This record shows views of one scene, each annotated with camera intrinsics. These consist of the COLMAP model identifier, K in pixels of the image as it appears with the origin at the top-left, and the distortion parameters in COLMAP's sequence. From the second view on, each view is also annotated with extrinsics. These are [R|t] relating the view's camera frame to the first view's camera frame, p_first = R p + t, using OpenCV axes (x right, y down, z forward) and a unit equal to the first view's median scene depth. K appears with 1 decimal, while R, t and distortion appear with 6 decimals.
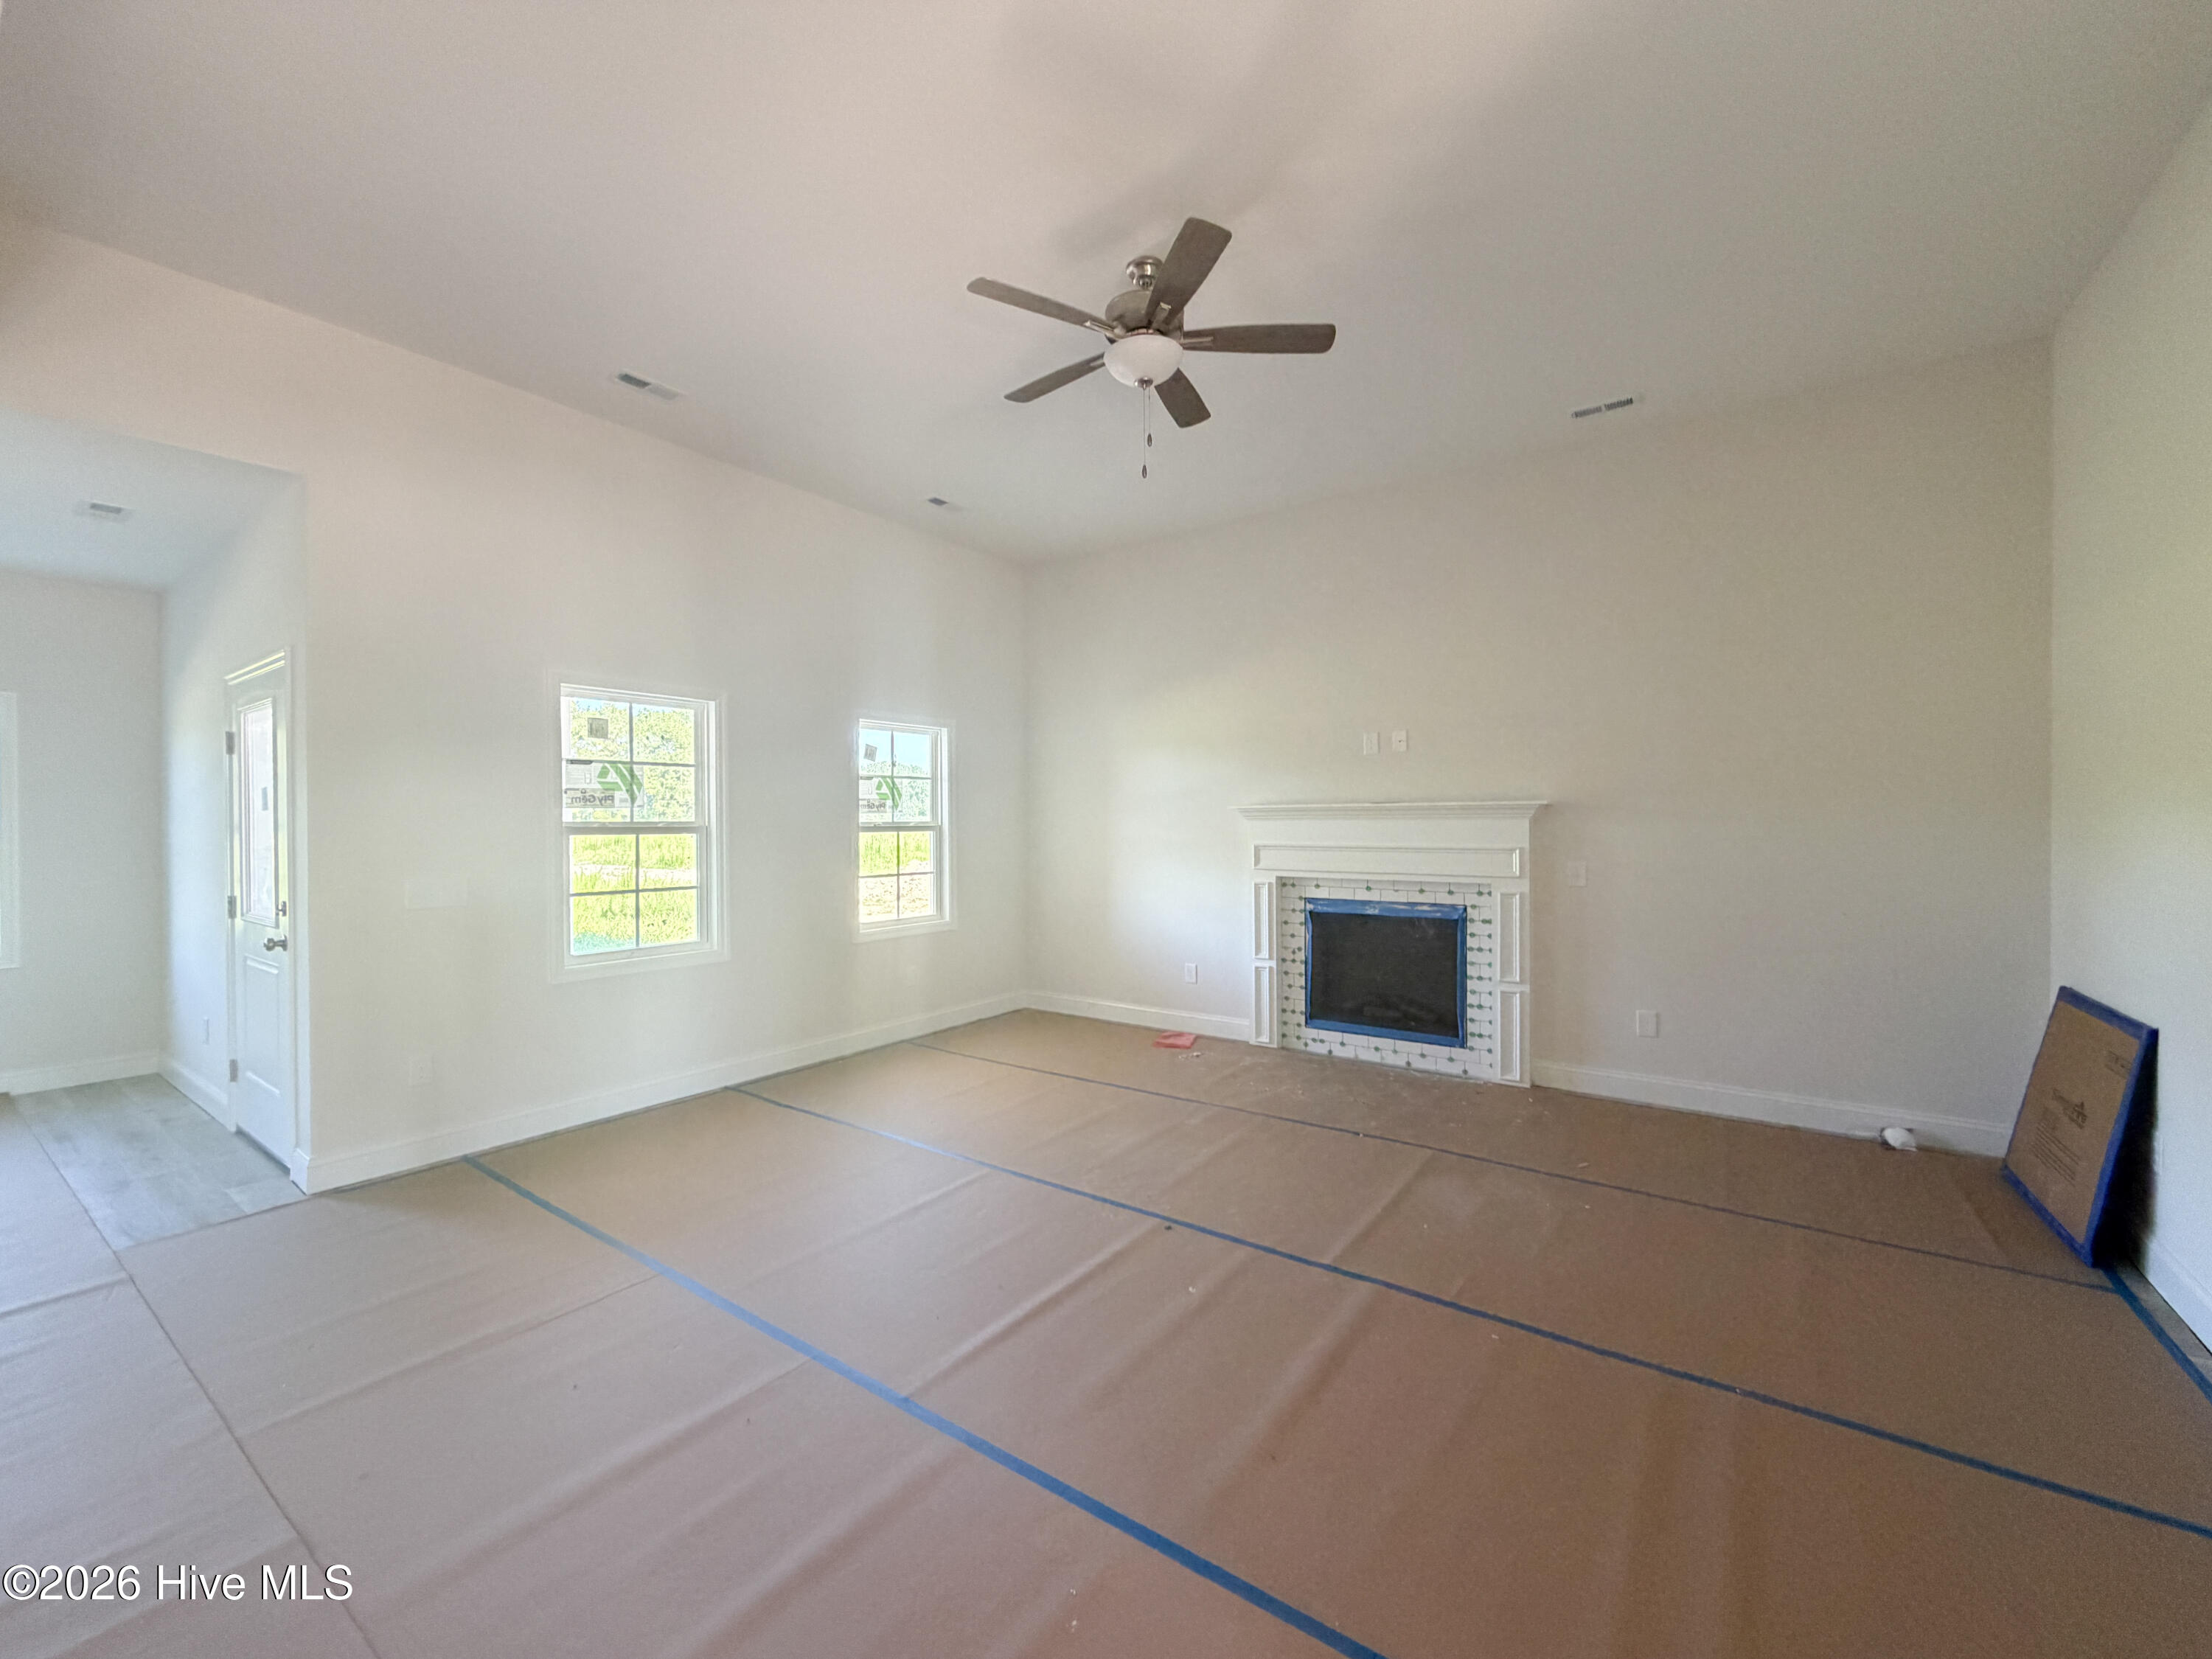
lens RADIAL K [[891.5, 0, 1106.0], [0, 891.5, 829.5], [0, 0, 1]] dist [-0.007791, 0.001016]
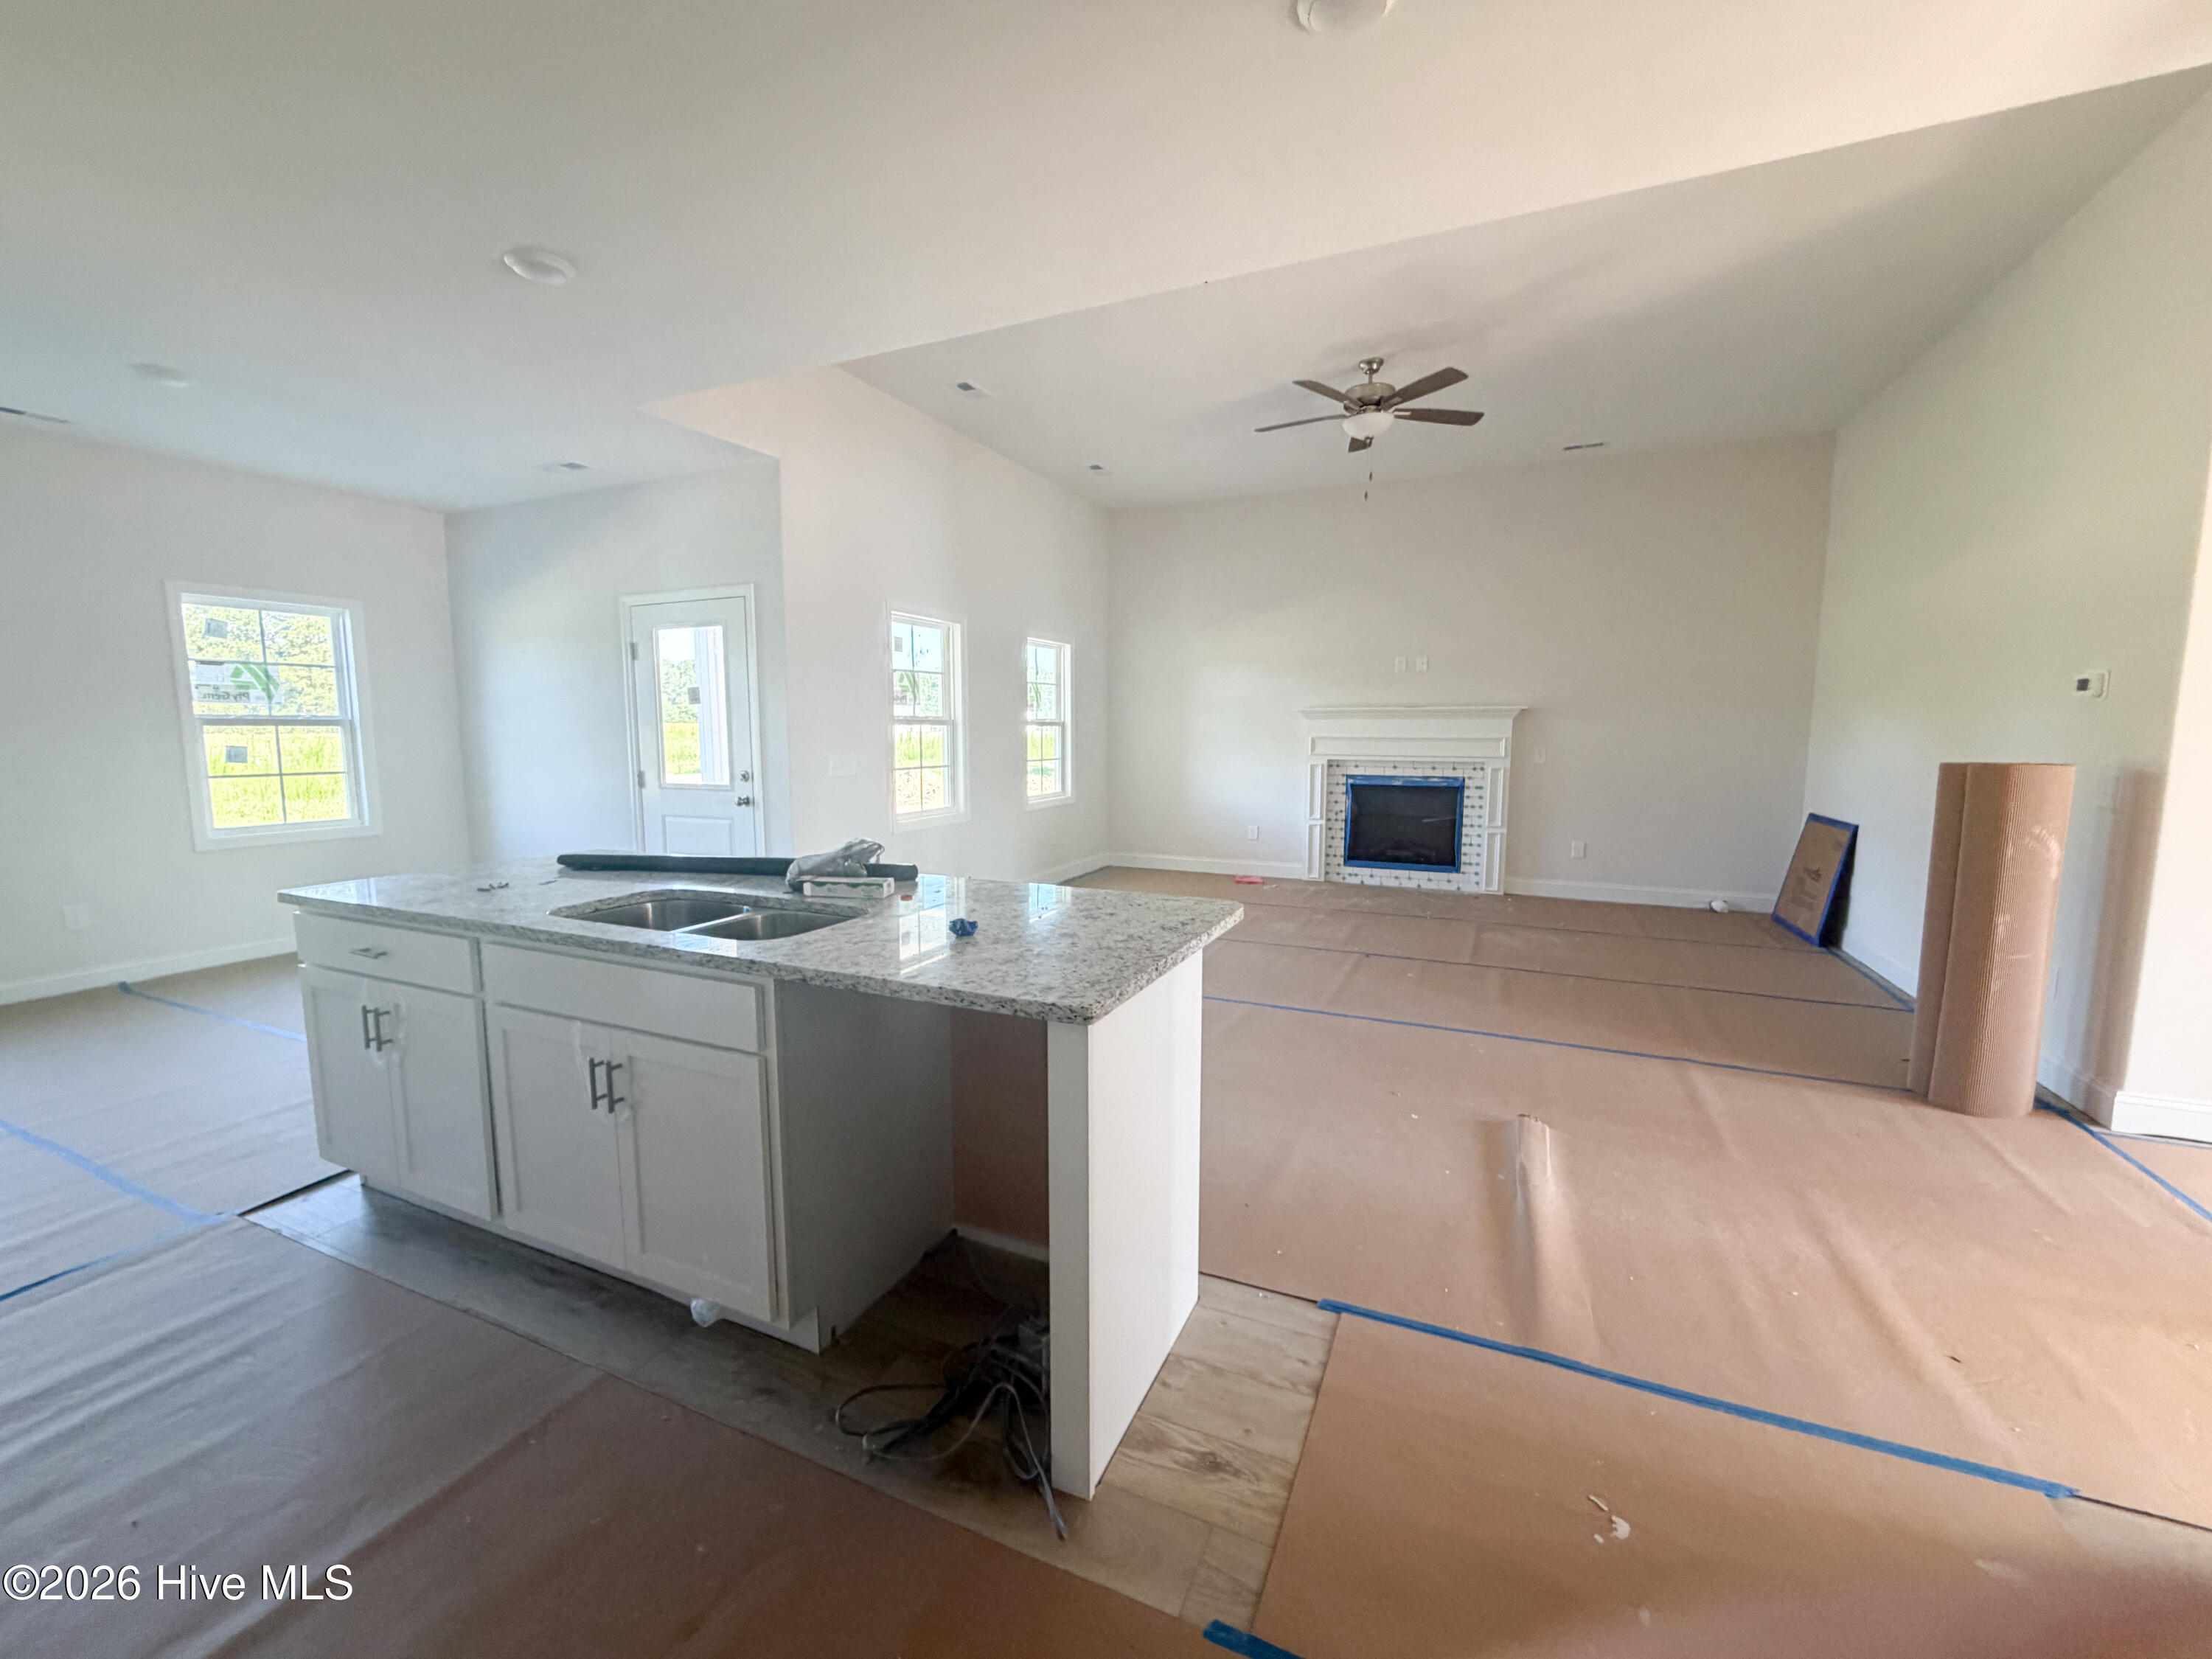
lens RADIAL K [[891.5, 0, 1106.0], [0, 891.5, 829.5], [0, 0, 1]] dist [-0.007791, 0.001016]
pose [[0.981526, -0.016401, 0.190623, -0.460018], [-0.004001, 0.994342, 0.106152, 0.016199], [-0.191286, -0.104954, 0.975907, -0.337937]]
